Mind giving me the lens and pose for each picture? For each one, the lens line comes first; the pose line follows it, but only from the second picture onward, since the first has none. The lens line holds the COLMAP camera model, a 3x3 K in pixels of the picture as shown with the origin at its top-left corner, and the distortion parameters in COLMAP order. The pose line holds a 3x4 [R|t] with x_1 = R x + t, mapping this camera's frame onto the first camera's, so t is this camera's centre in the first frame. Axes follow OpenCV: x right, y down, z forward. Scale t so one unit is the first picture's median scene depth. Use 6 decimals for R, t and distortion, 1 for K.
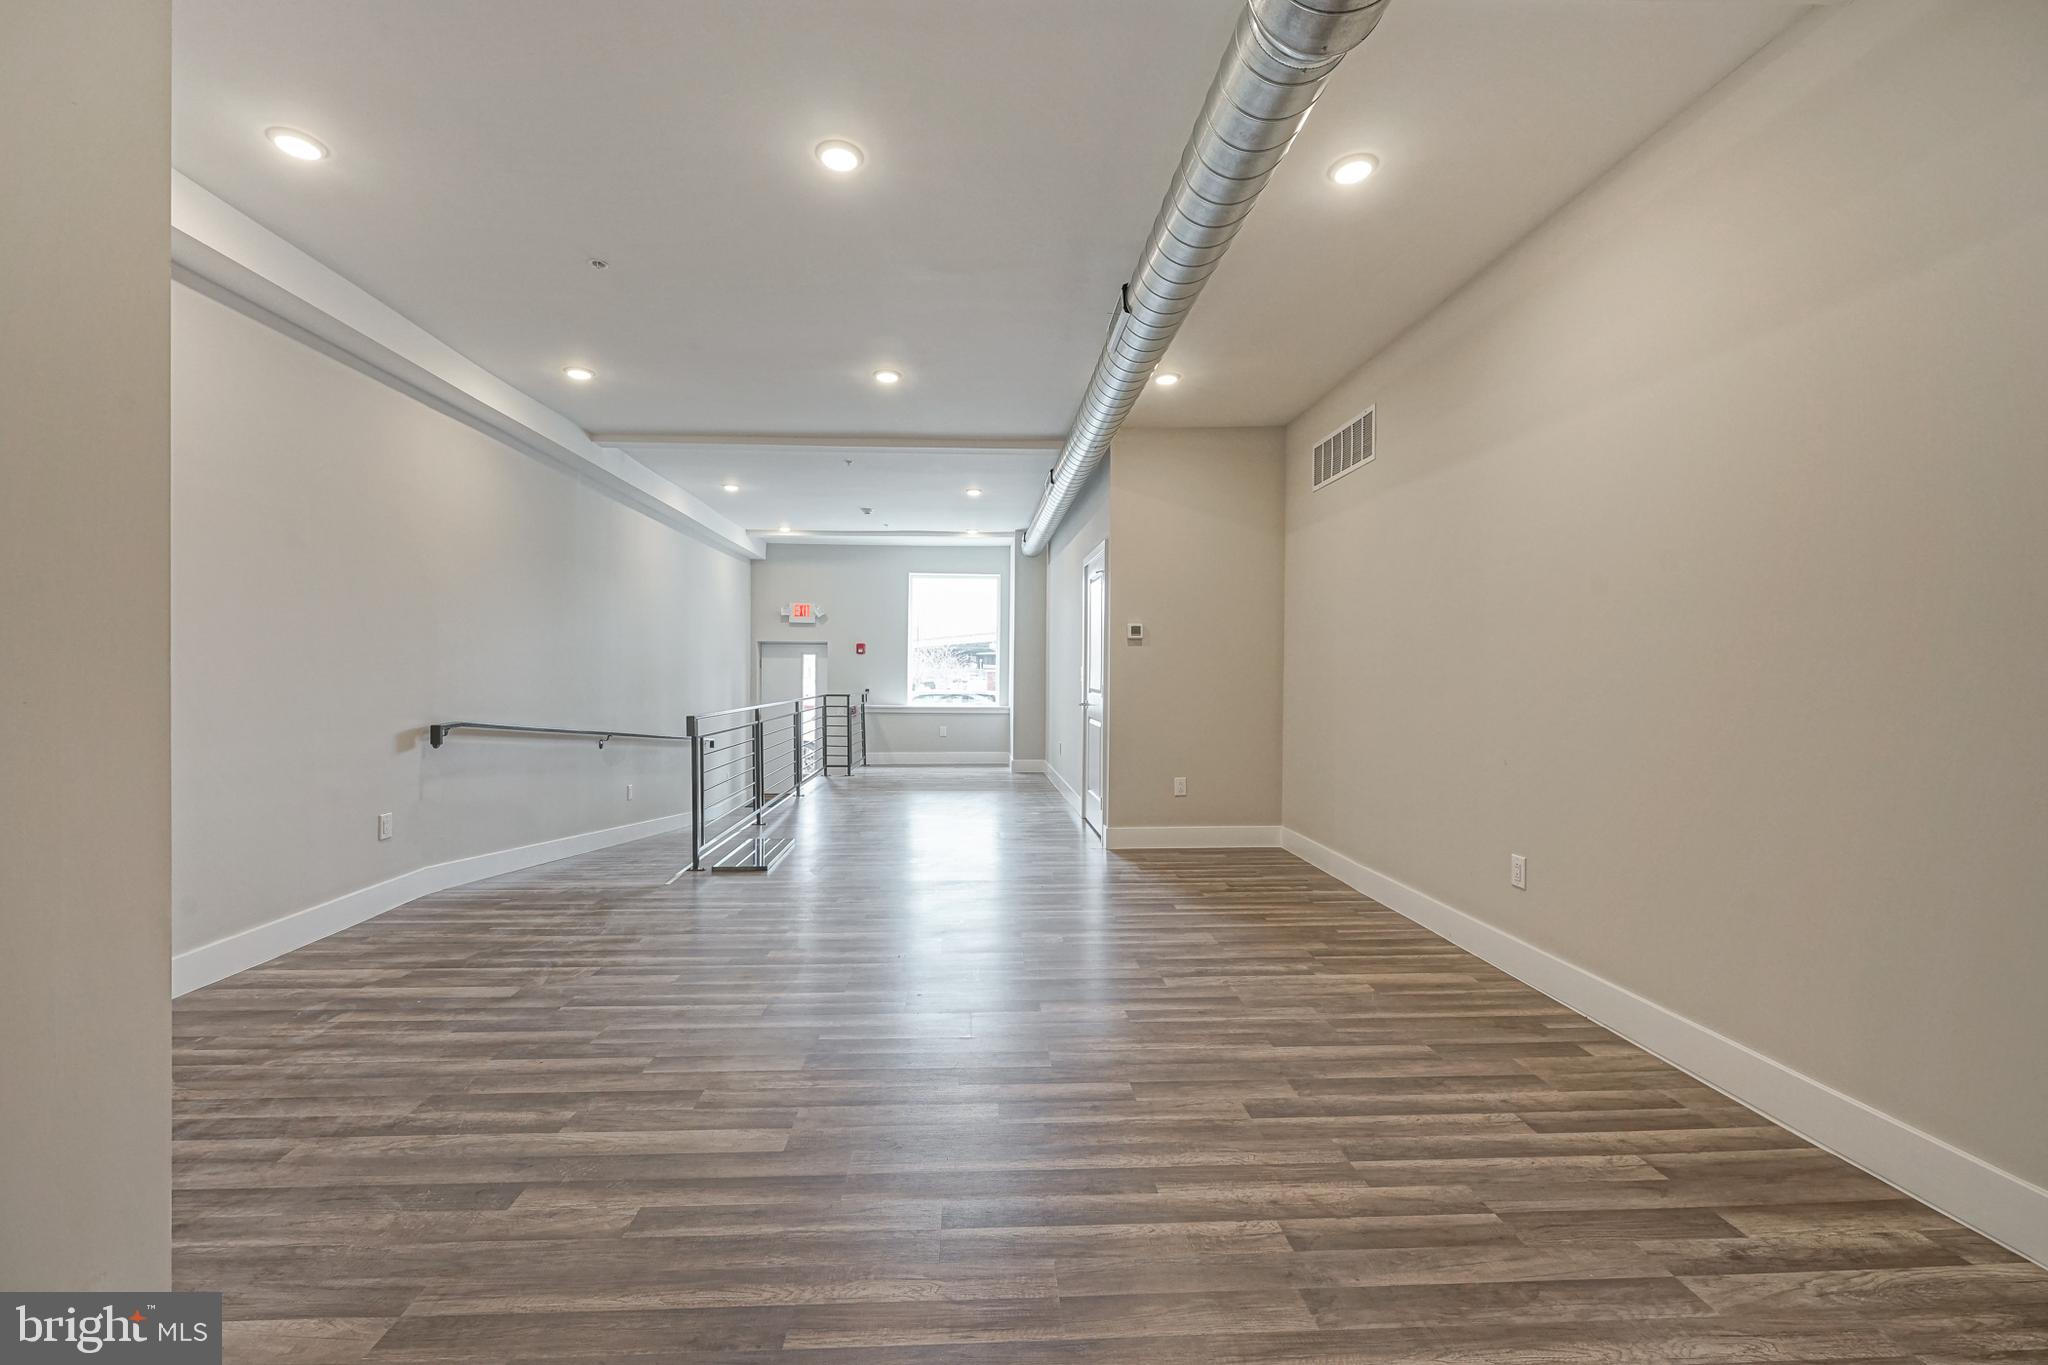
lens RADIAL K [[875.8, 0, 1024.0], [0, 875.8, 682.5], [0, 0, 1]] dist [-0.001231, 0.000309]
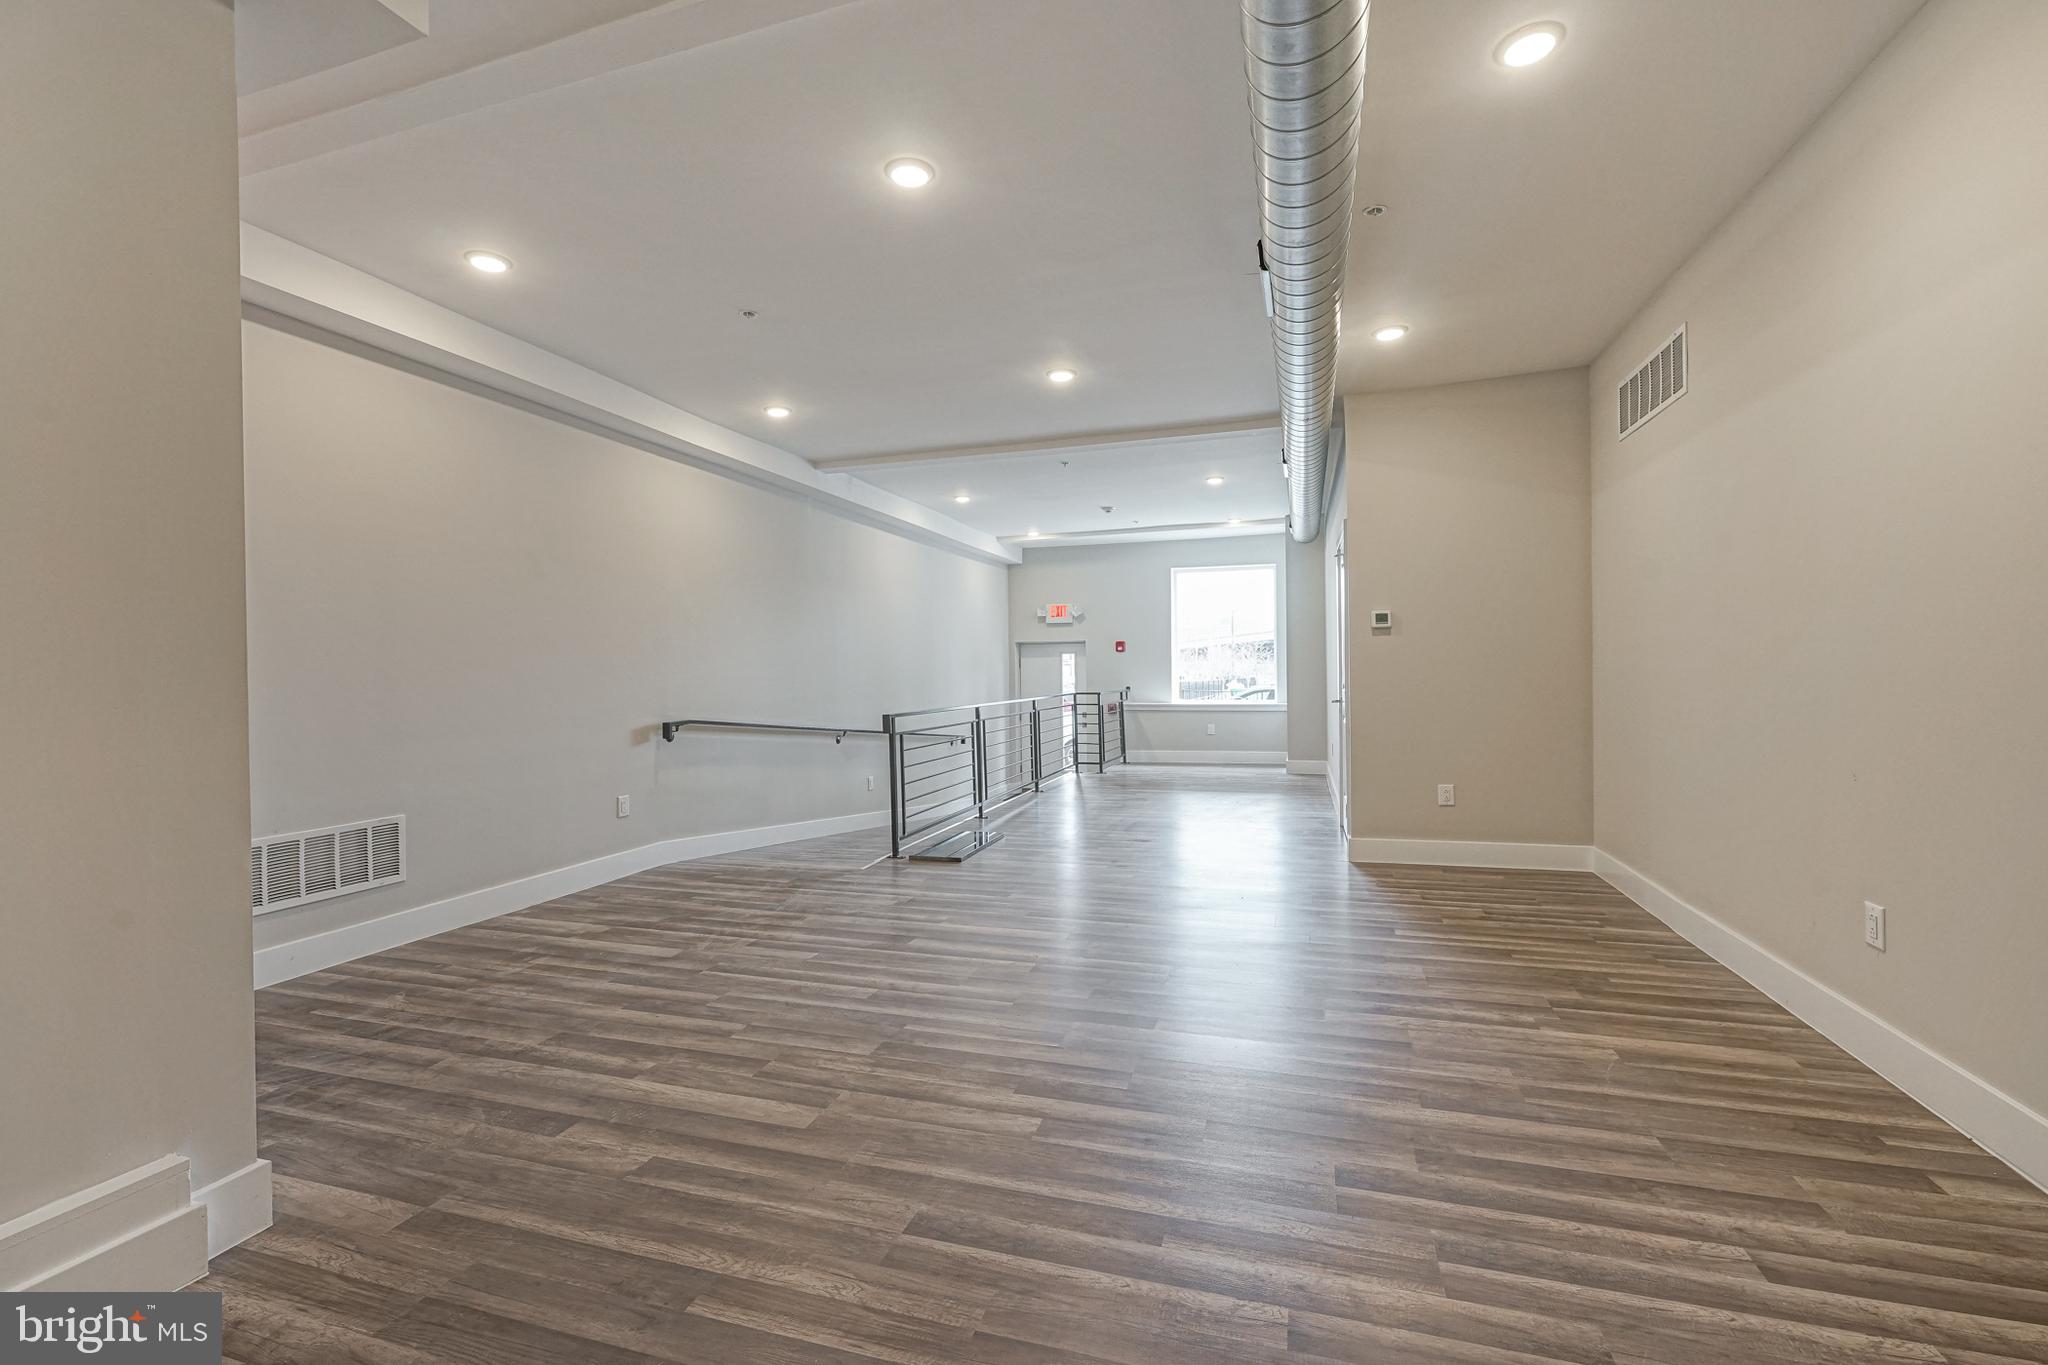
lens RADIAL K [[879.3, 0, 1019.9], [0, 879.3, 671.8], [0, 0, 1]] dist [-0.000958, 0.000403]
pose [[0.932136, -0.017587, -0.361681, 0.209512], [0.014490, 0.999831, -0.011275, 0.000082], [0.361818, 0.005269, 0.932234, 0.059887]]
